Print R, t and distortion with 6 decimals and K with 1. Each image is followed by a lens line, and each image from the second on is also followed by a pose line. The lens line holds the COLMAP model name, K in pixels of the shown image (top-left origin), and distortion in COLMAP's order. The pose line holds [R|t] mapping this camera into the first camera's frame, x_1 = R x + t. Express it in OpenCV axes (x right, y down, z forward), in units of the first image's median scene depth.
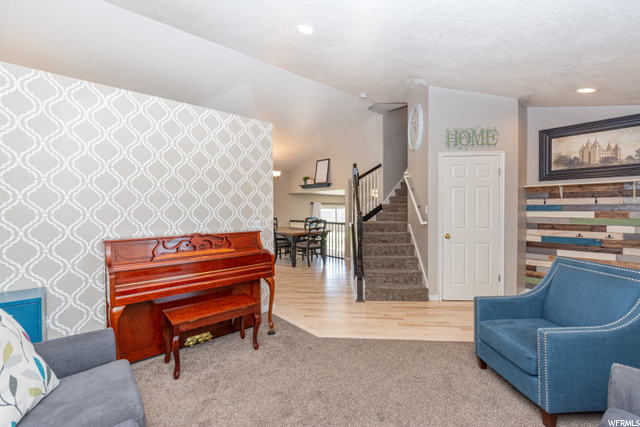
lens RADIAL K [[291.0, 0, 320.8], [0, 291.0, 213.5], [0, 0, 1]] dist [0.000432, 0.000279]
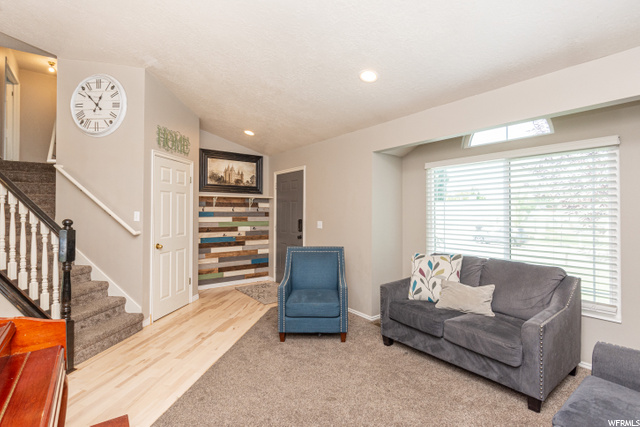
lens RADIAL K [[306.5, 0, 320.8], [0, 306.5, 211.2], [0, 0, 1]] dist [0.001754, 0.000246]
pose [[0.065385, 0.012013, 0.997788, -0.491309], [0.019200, 0.999727, -0.013294, -0.006845], [-0.997675, 0.020026, 0.065137, 0.476057]]
